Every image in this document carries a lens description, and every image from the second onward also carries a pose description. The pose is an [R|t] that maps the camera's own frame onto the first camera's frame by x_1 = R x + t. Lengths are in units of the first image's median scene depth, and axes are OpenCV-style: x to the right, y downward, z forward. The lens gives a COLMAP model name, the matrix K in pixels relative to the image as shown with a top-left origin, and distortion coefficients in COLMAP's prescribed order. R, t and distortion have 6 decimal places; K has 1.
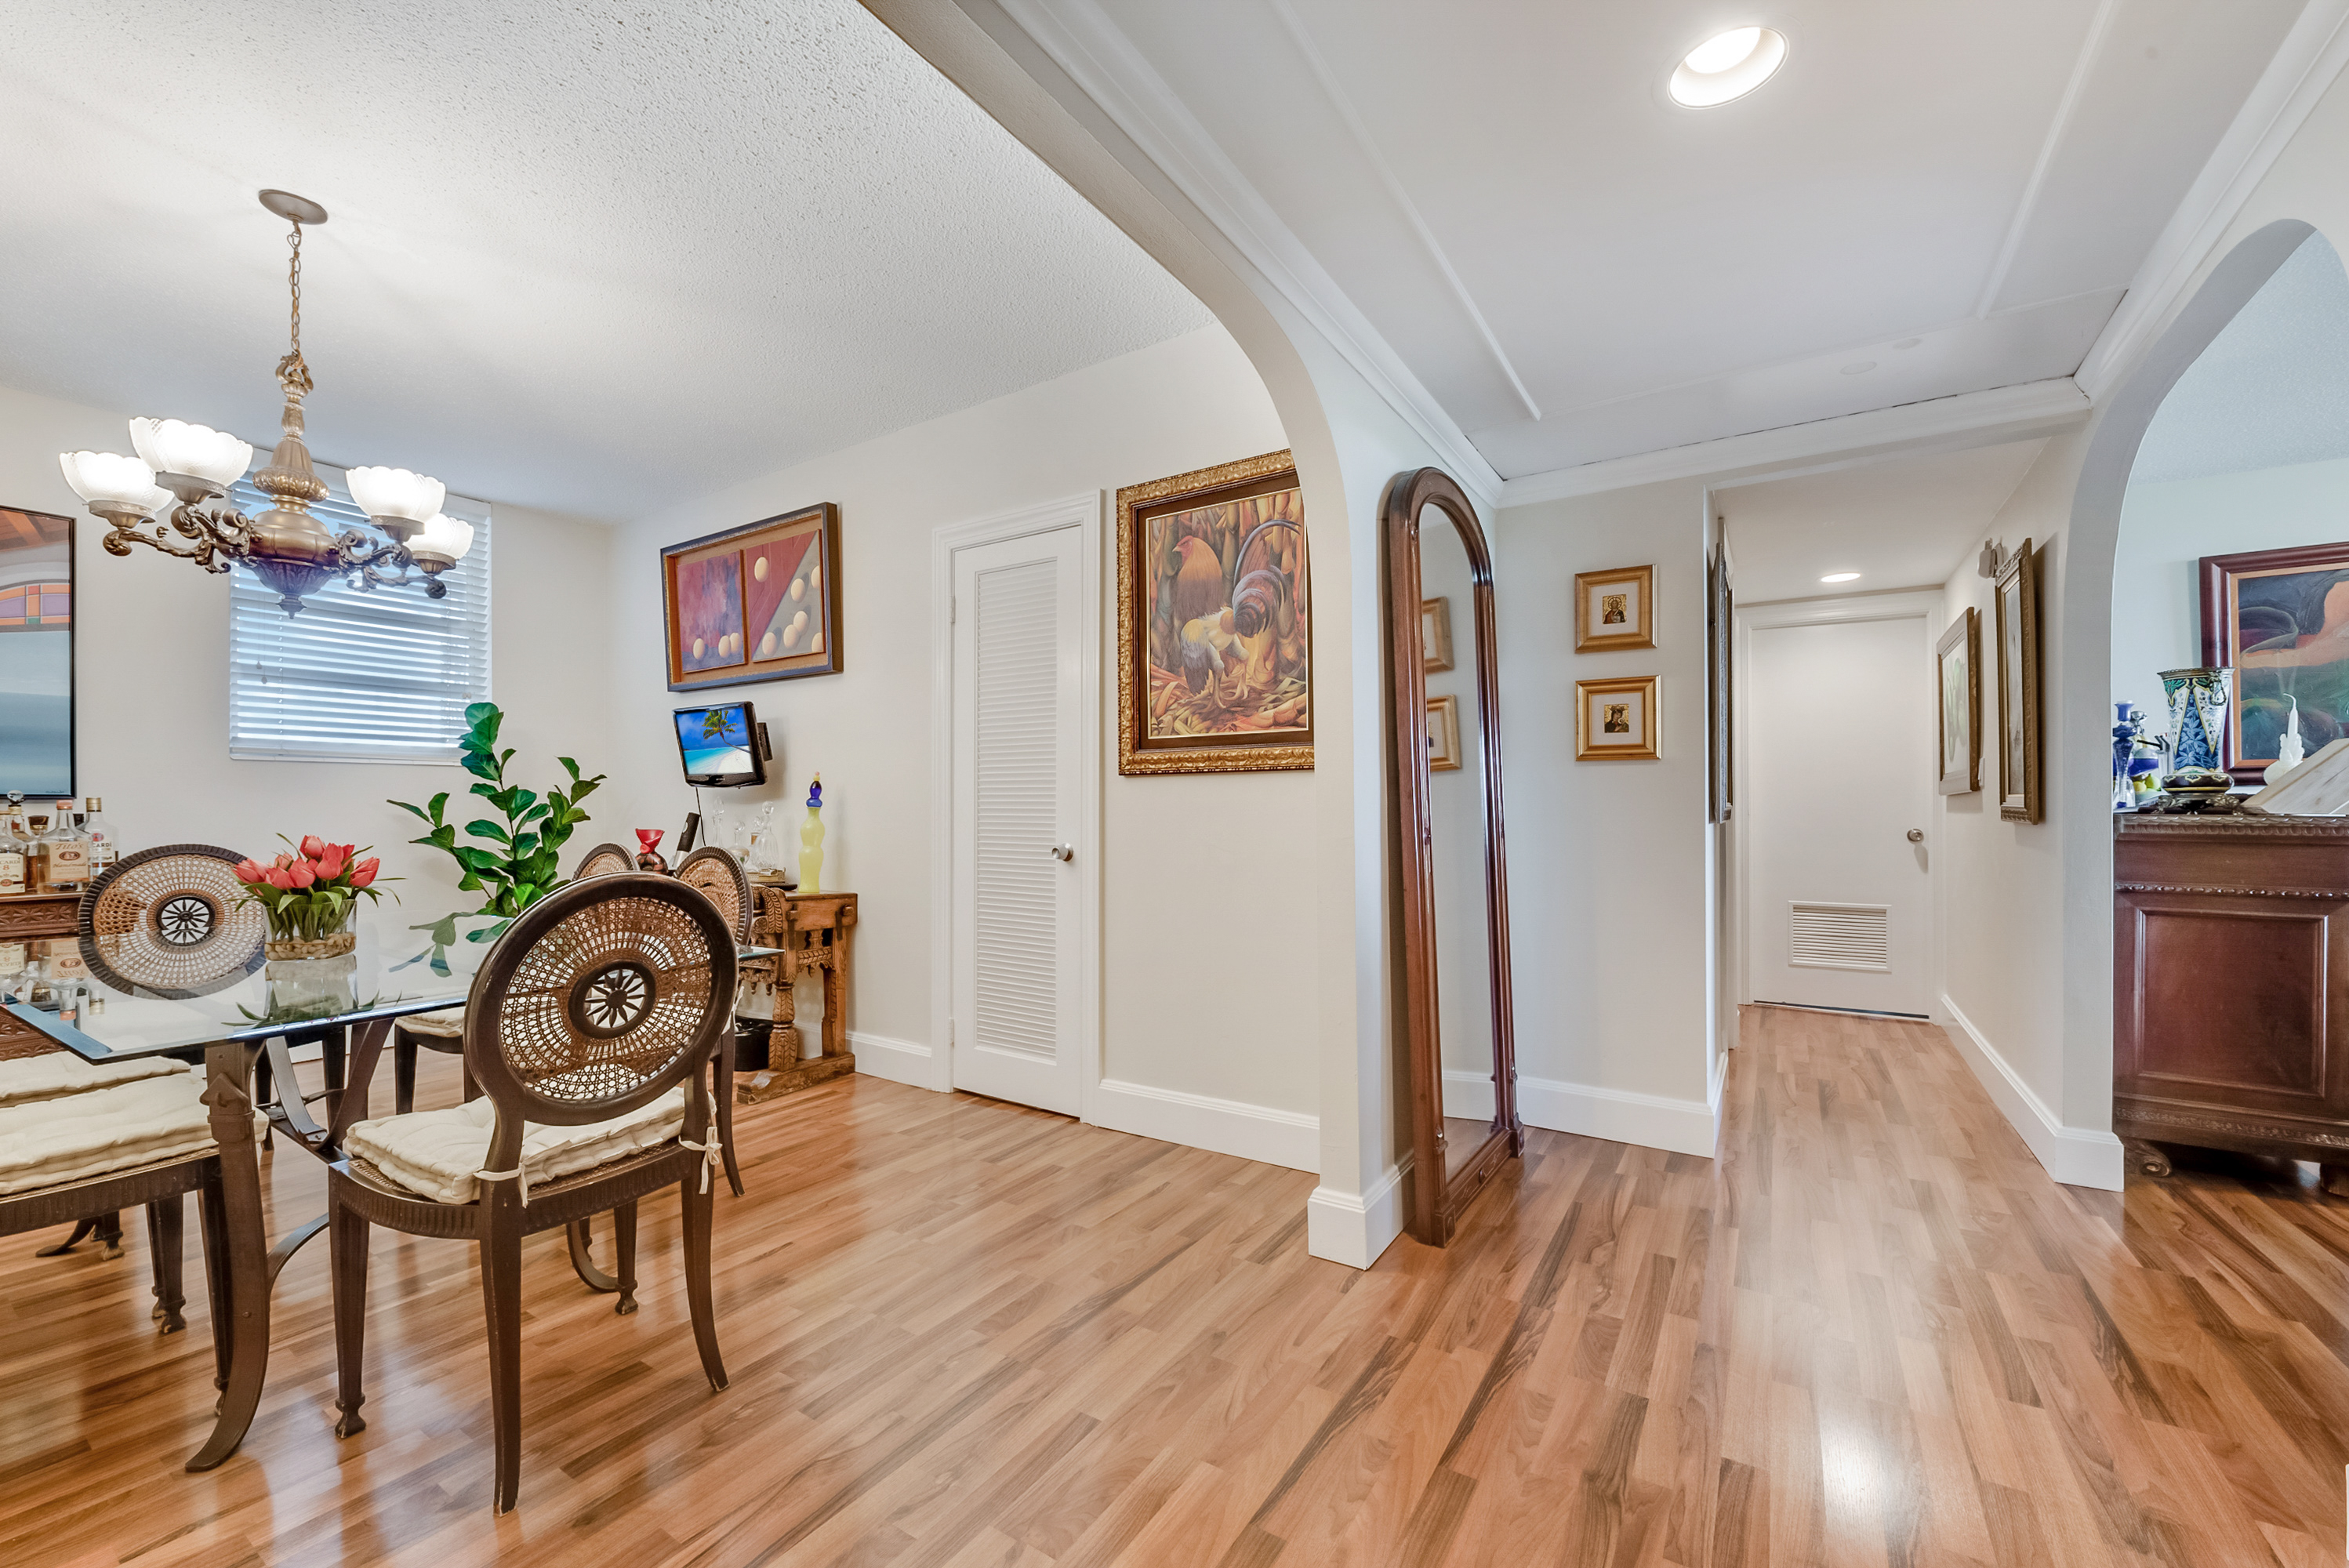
lens RADIAL K [[922.9, 0, 1174.5], [0, 922.9, 784.0], [0, 0, 1]] dist [-0.000097, -0.000049]
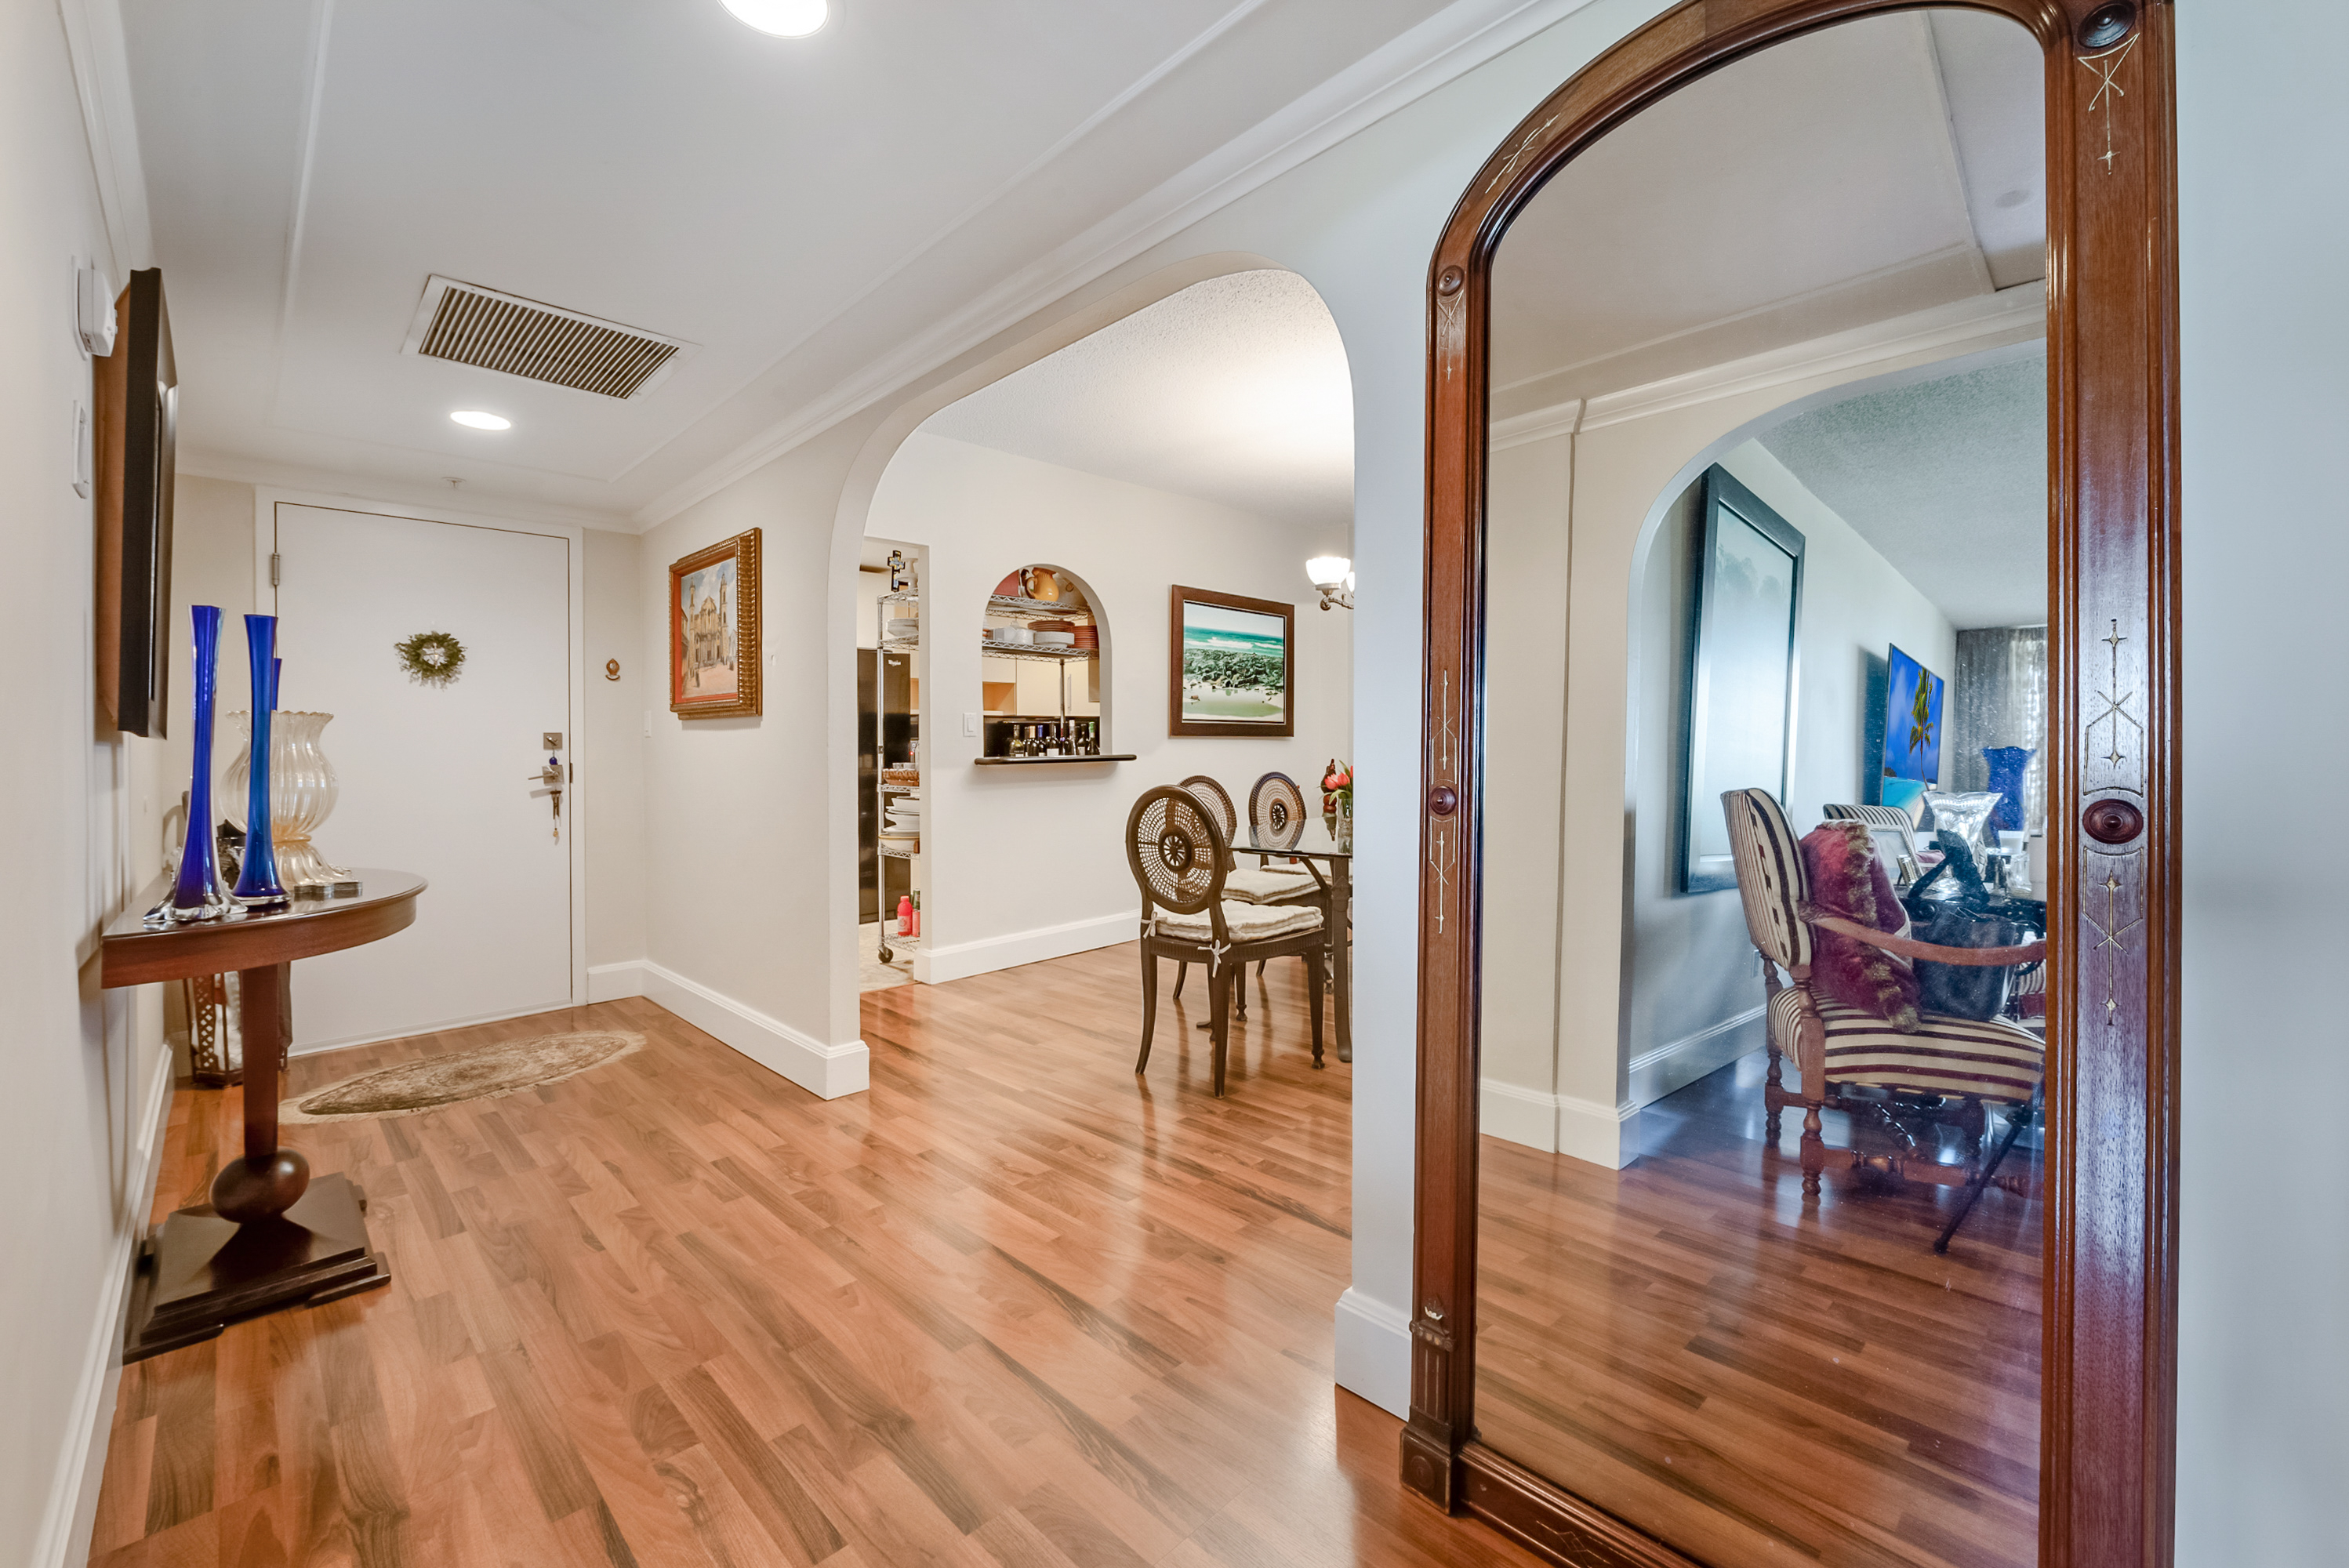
lens RADIAL K [[922.9, 0, 1174.5], [0, 922.9, 784.0], [0, 0, 1]] dist [-0.000097, -0.000049]
pose [[-0.189476, 0.046125, -0.980801, 1.135826], [0.048088, 0.998133, 0.037650, 0.023761], [0.980707, -0.040031, -0.191340, 1.267156]]
